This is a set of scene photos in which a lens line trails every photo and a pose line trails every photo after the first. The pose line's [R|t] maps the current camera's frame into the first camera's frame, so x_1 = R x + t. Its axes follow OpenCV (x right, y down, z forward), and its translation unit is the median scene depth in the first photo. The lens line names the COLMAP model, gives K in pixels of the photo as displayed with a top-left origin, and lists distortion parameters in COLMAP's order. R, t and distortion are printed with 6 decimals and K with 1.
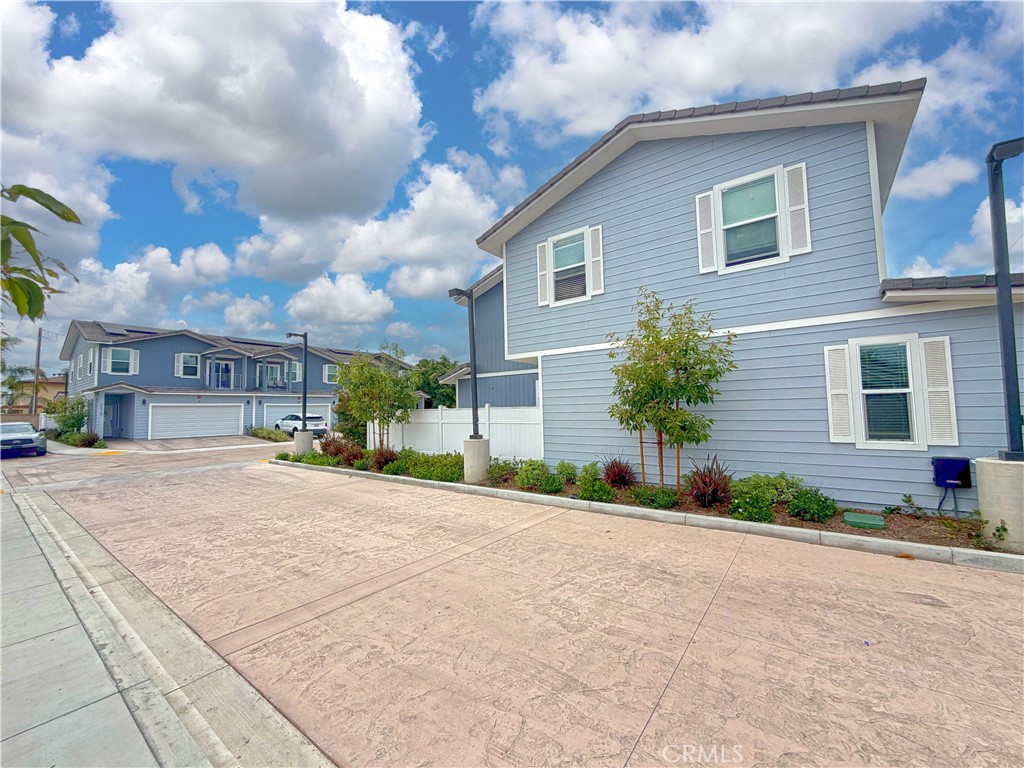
lens RADIAL K [[413.8, 0, 507.2], [0, 413.8, 381.7], [0, 0, 1]] dist [-0.002604, -0.000051]
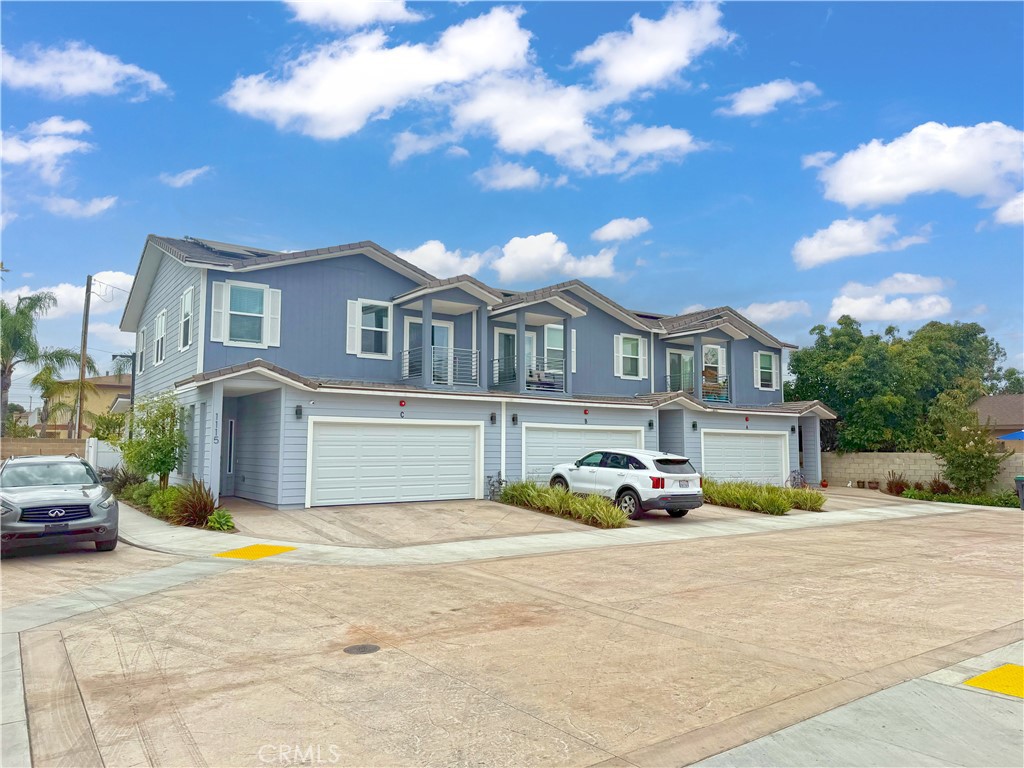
lens RADIAL K [[716.3, 0, 513.9], [0, 716.3, 384.9], [0, 0, 1]] dist [0.001361, -0.001457]
pose [[0.955148, -0.005086, -0.296087, -0.423415], [-0.000344, 0.999833, -0.018287, 0.031574], [0.296130, 0.017569, 0.954986, 0.355908]]
